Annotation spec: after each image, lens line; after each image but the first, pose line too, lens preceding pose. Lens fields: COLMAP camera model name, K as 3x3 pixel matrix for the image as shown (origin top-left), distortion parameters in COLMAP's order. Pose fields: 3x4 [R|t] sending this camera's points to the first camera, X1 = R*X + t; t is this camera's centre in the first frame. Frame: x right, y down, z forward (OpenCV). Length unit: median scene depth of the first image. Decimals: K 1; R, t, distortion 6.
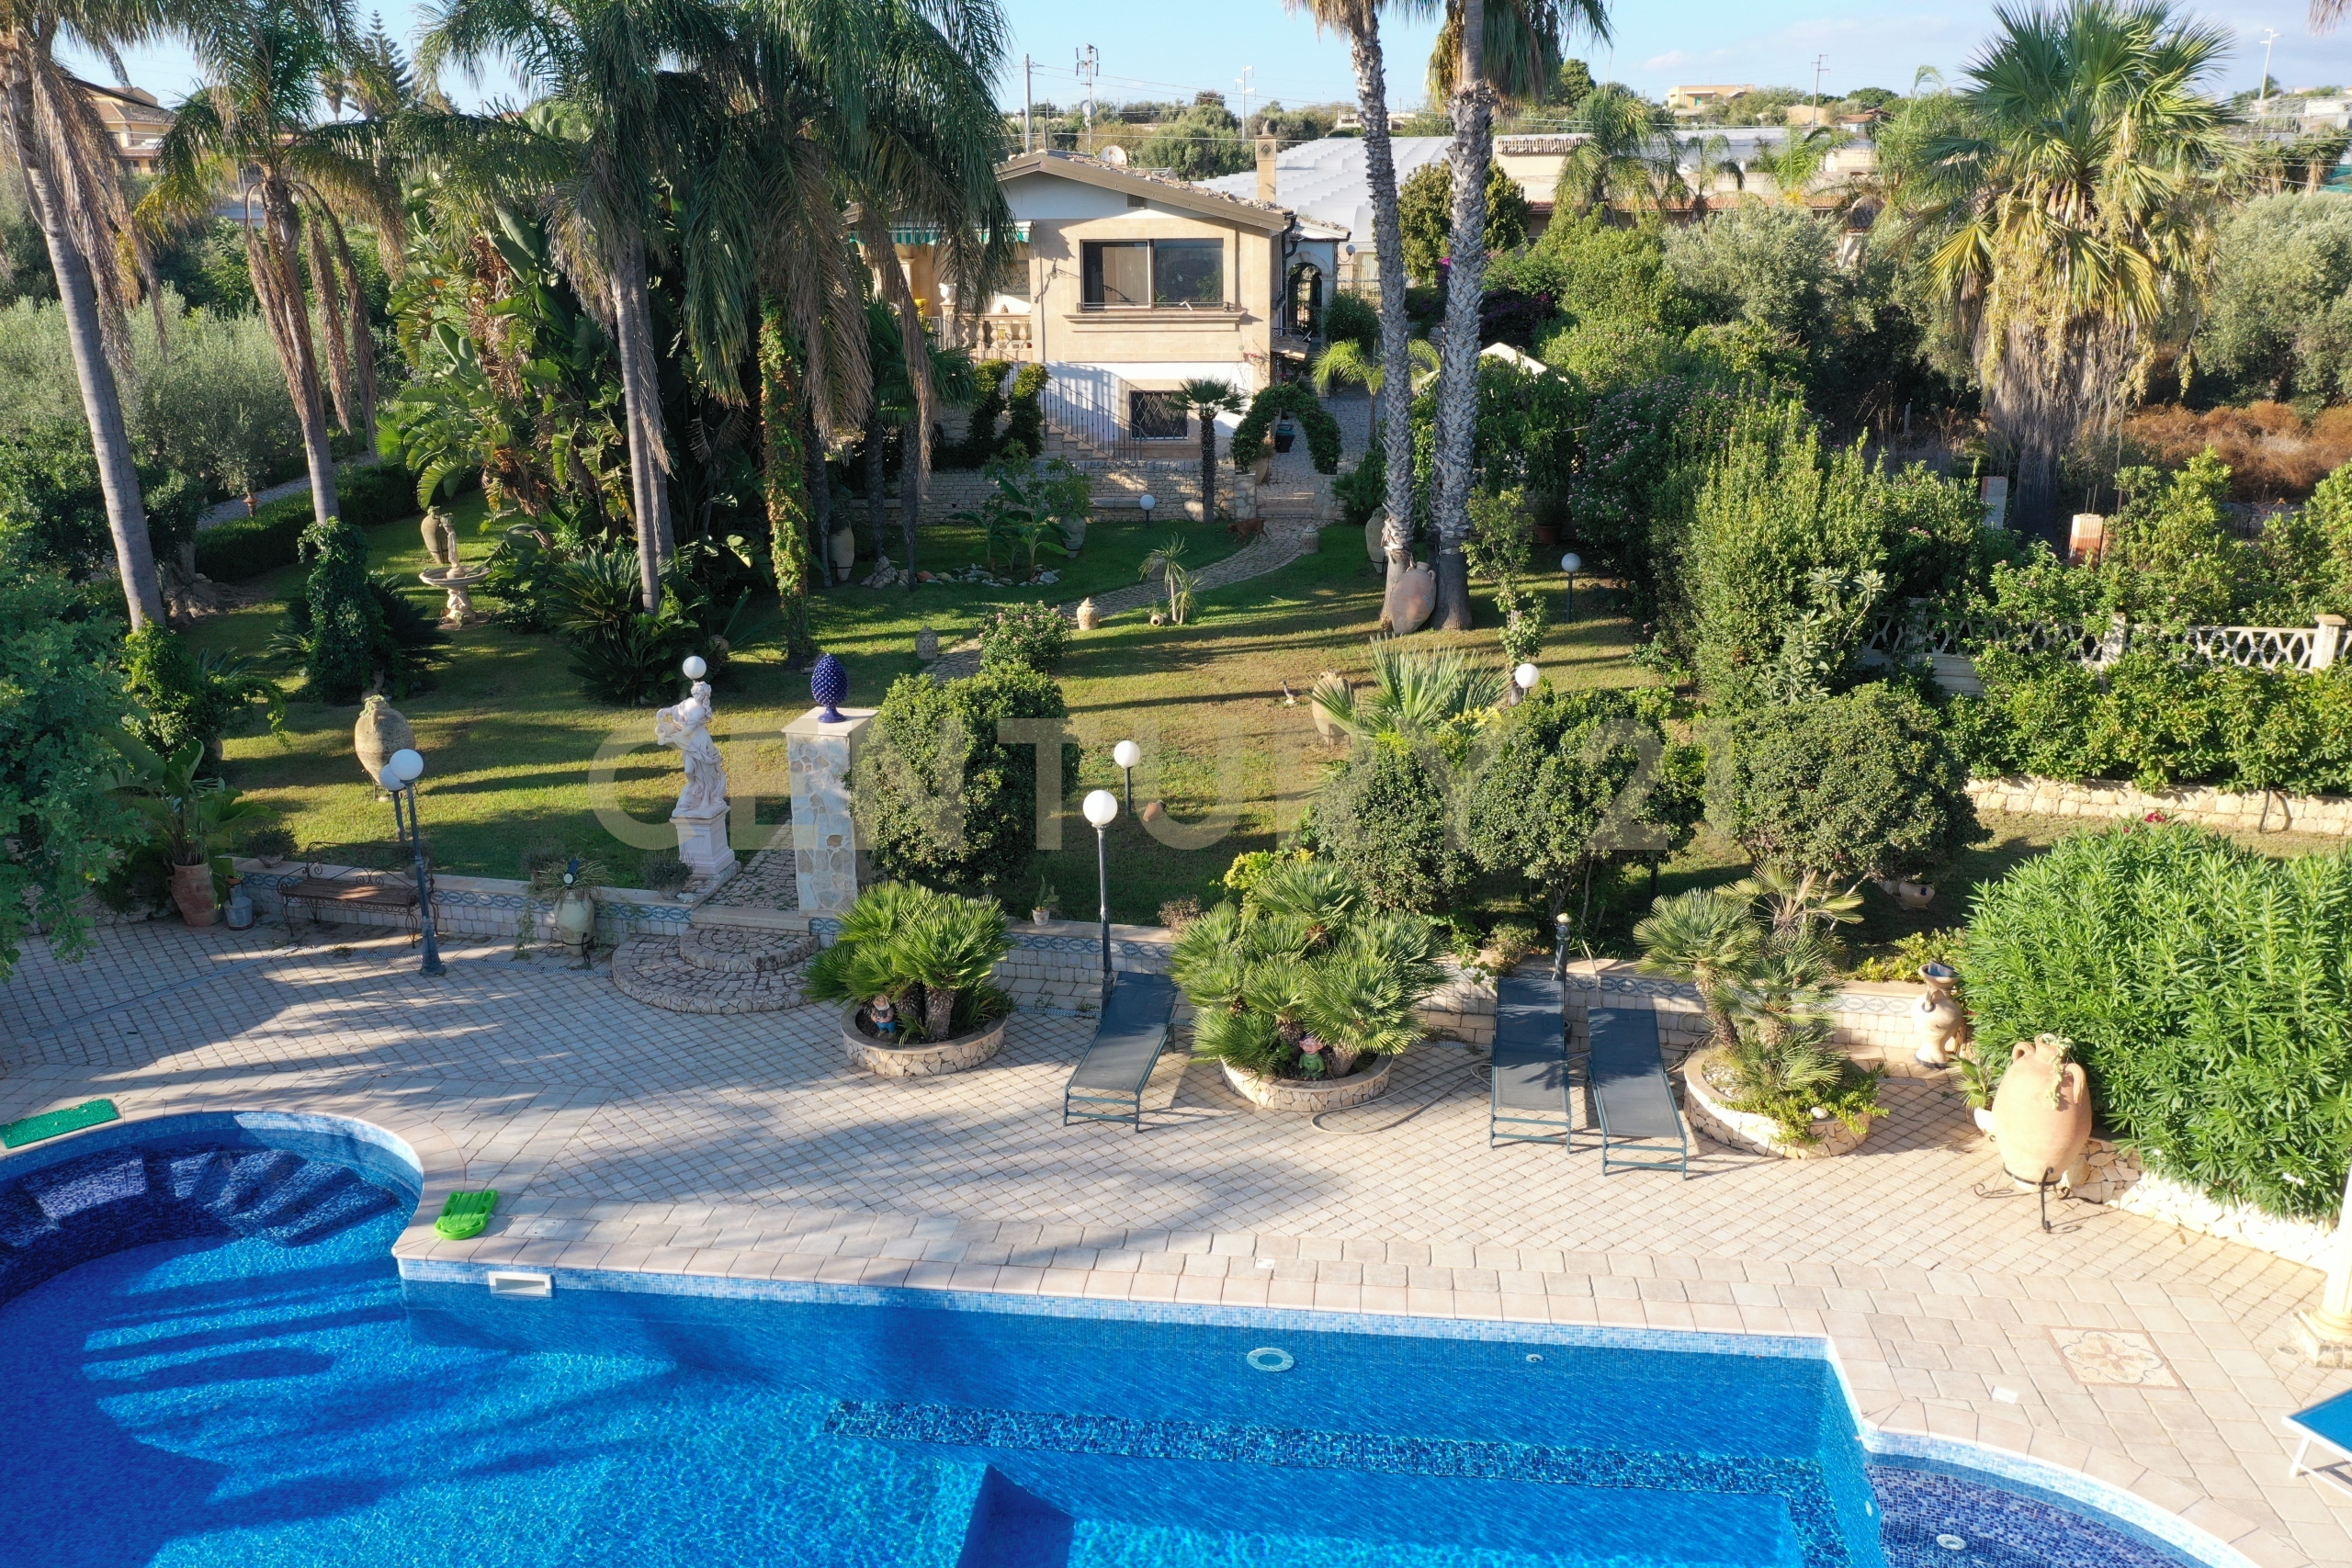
lens RADIAL K [[1863.6, 0, 1164.1], [0, 1863.6, 786.5], [0, 0, 1]] dist [0.013588, 0.006032]
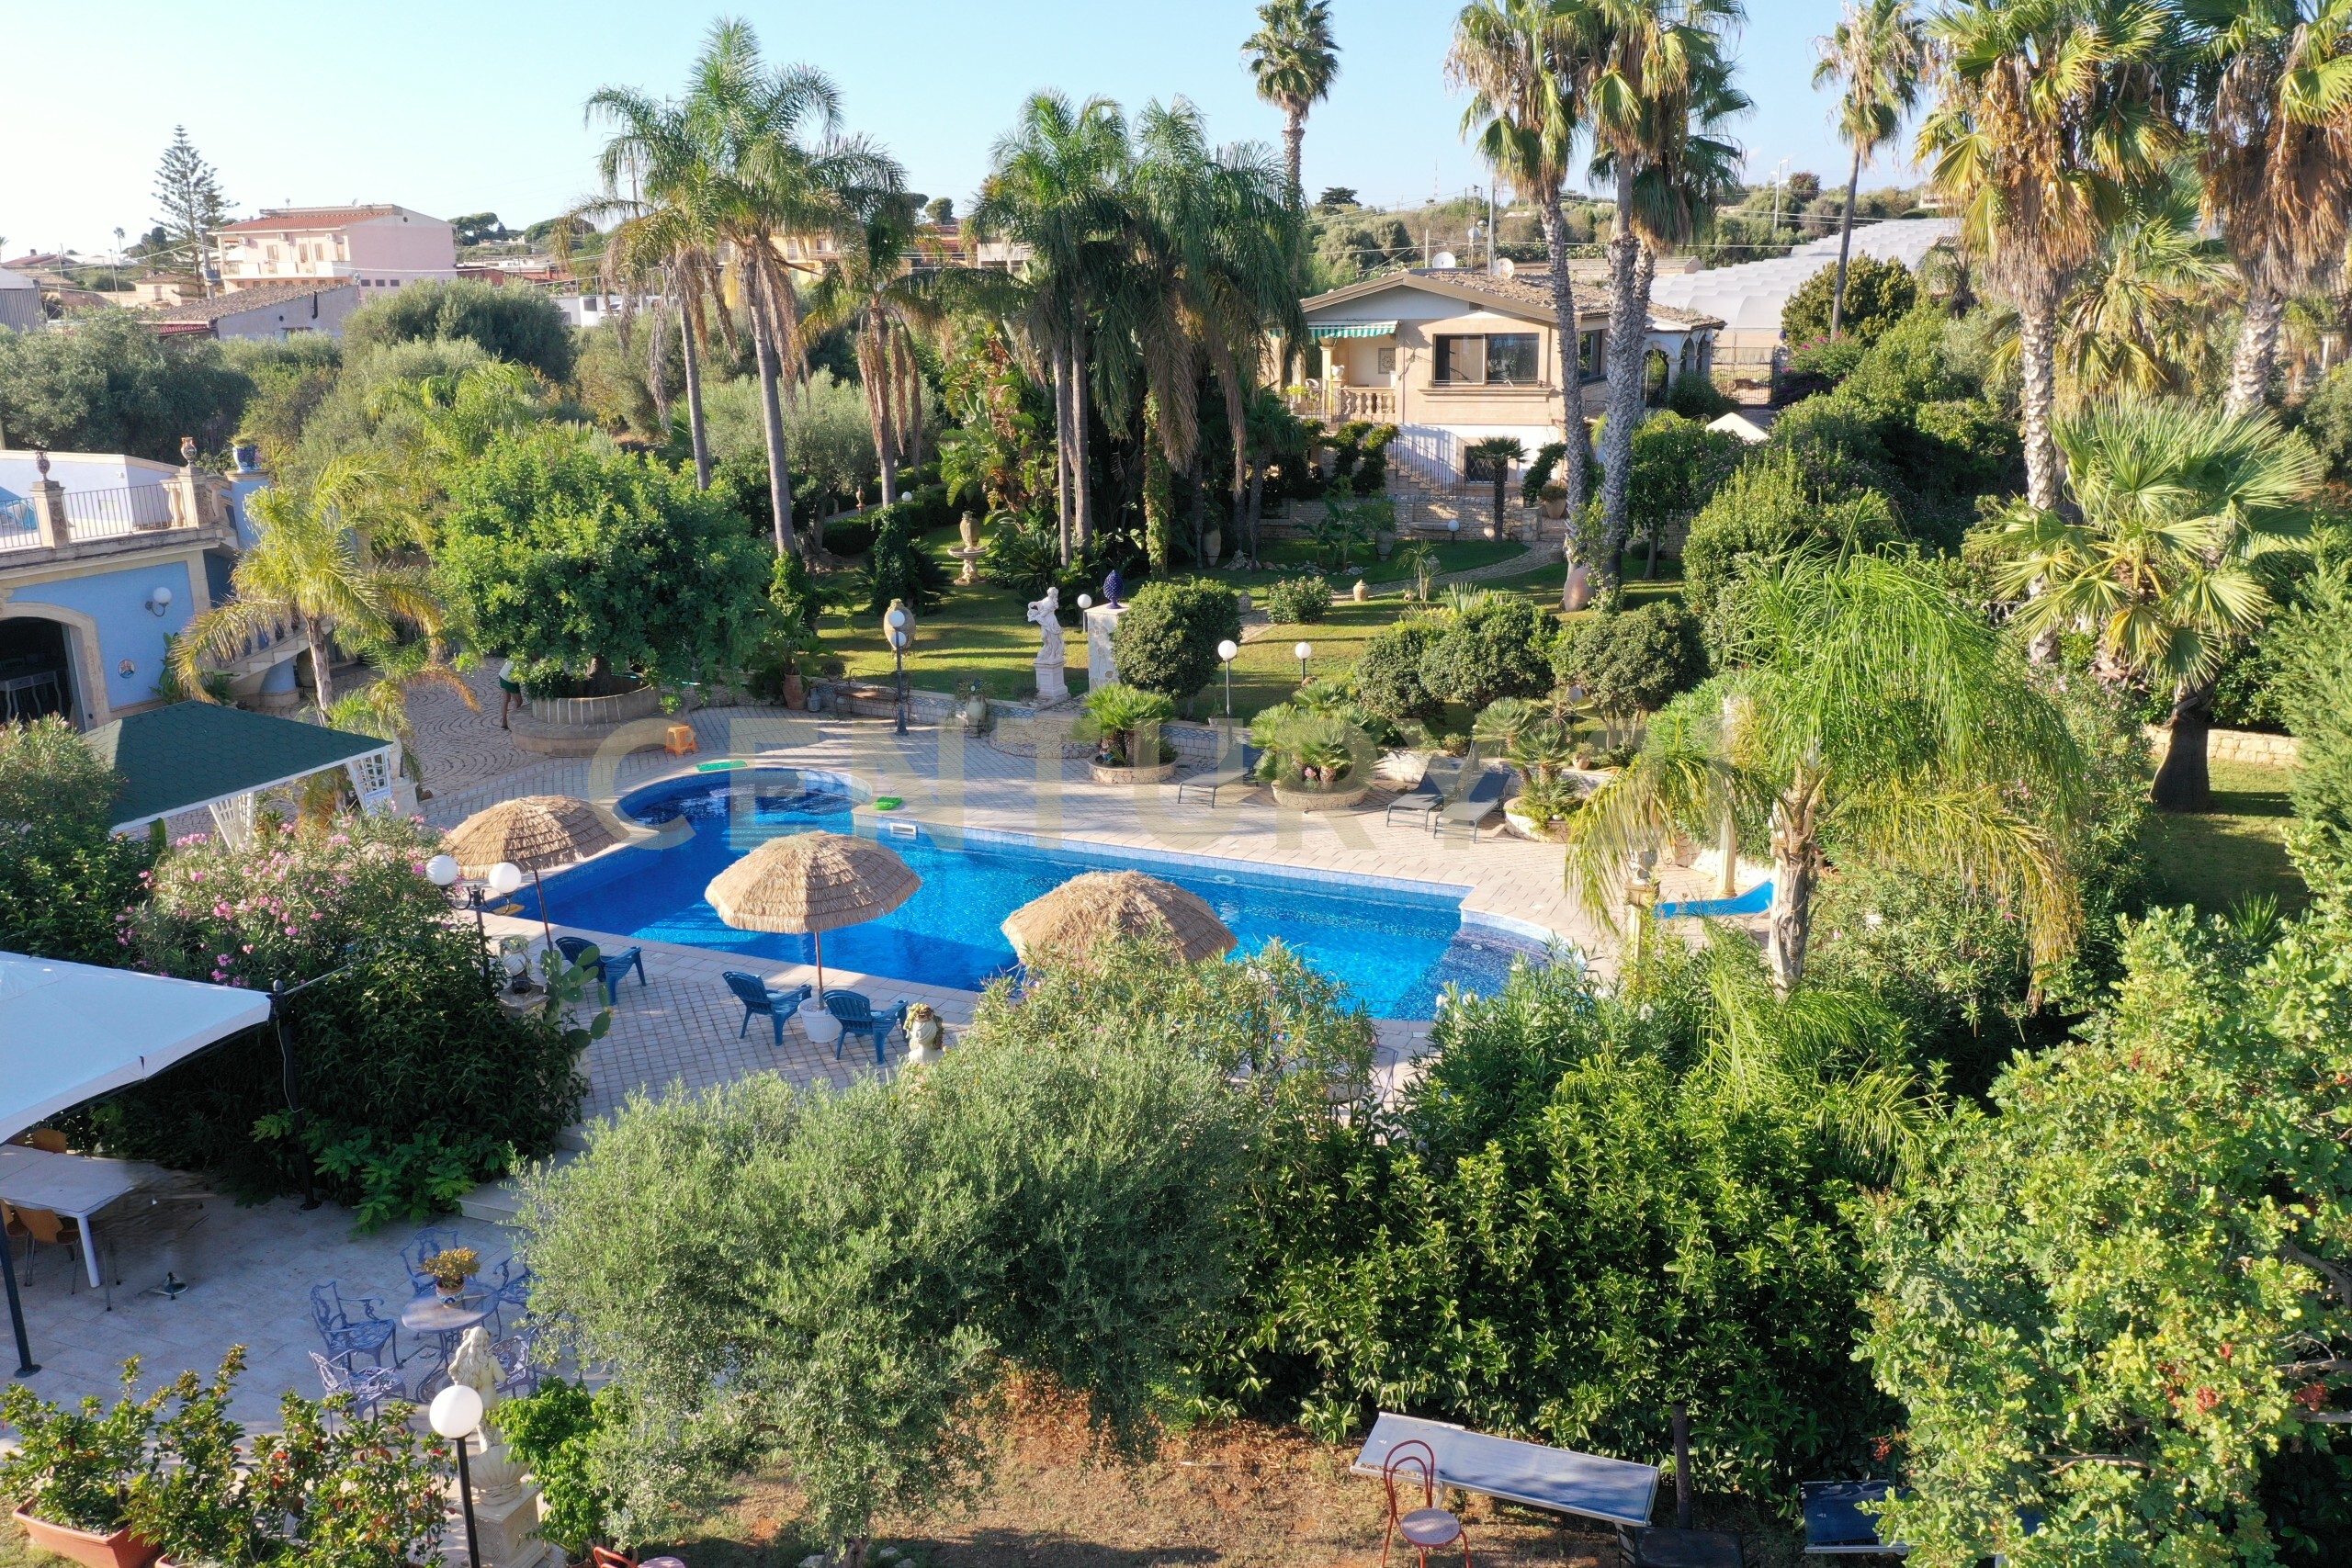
lens RADIAL K [[1863.6, 0, 1164.1], [0, 1863.6, 786.5], [0, 0, 1]] dist [0.013588, 0.006032]
pose [[0.950783, 0.073719, -0.300961, 0.290871], [-0.085354, 0.996020, -0.025677, 0.122447], [0.297870, 0.050101, 0.953291, -0.476875]]
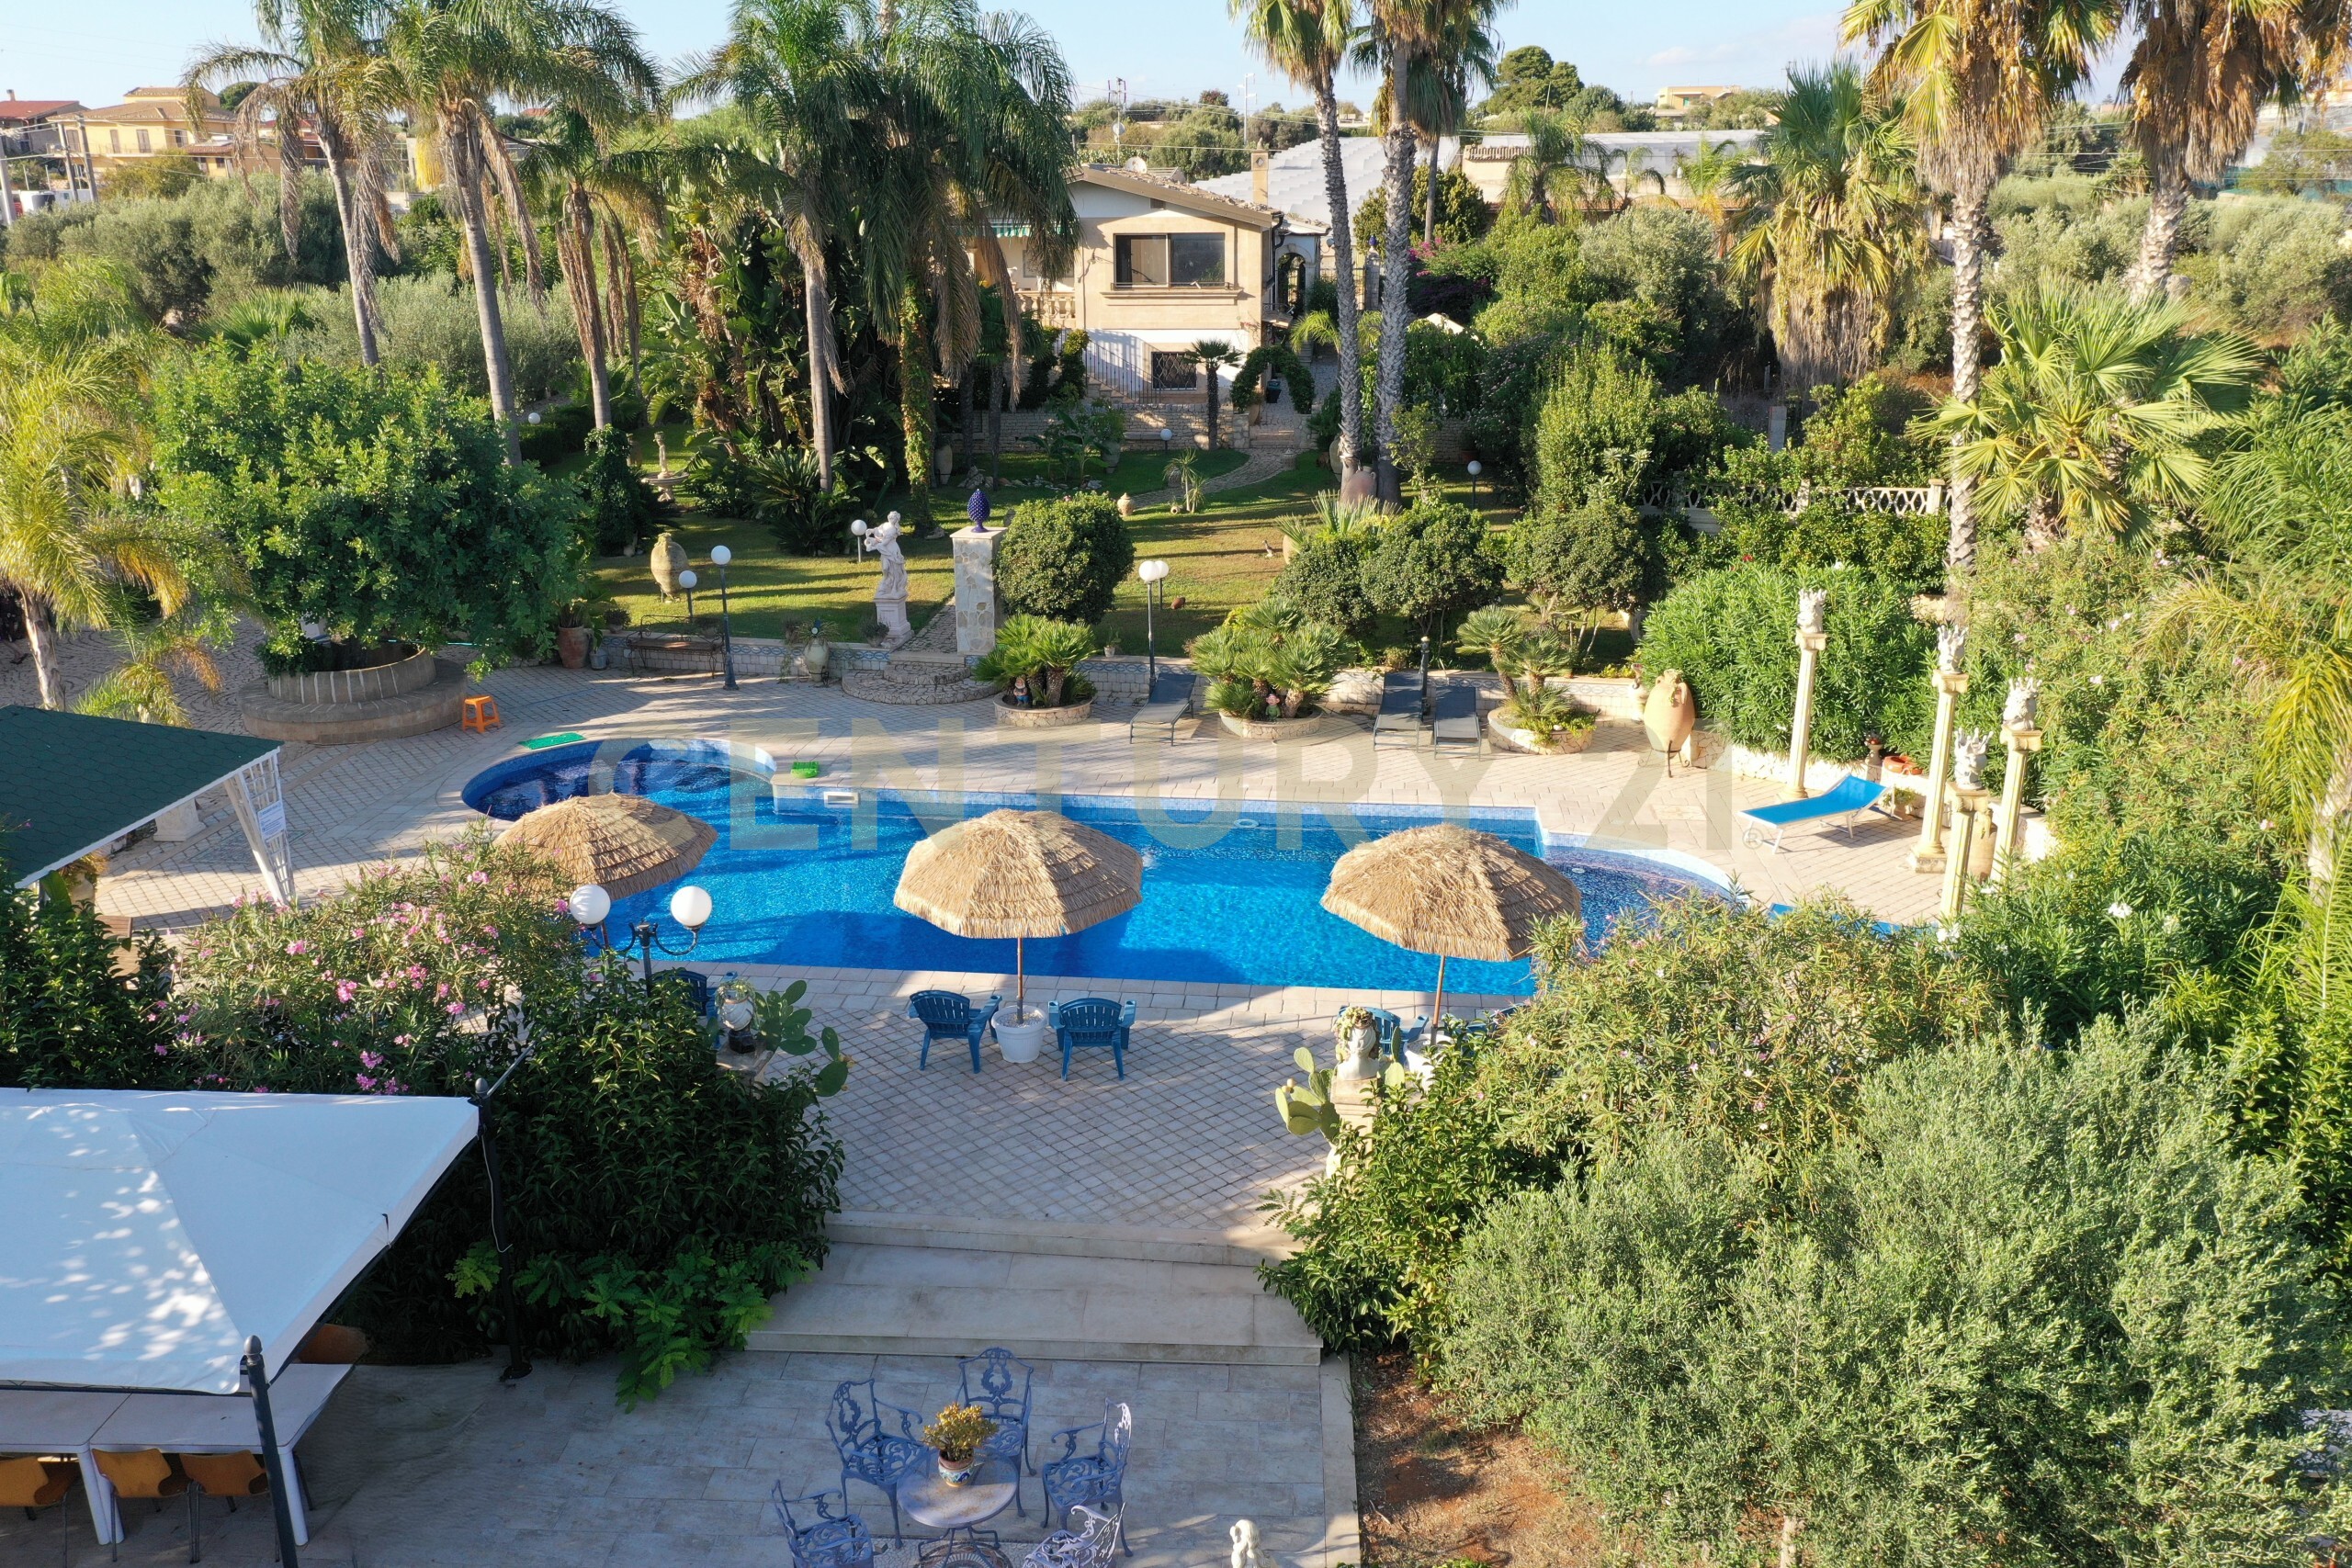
lens RADIAL K [[1863.6, 0, 1164.1], [0, 1863.6, 786.5], [0, 0, 1]] dist [0.013588, 0.006032]
pose [[0.999994, 0.003286, -0.000798, -0.011555], [-0.003284, 0.999991, 0.002762, 0.123365], [0.000807, -0.002759, 0.999996, -0.419512]]
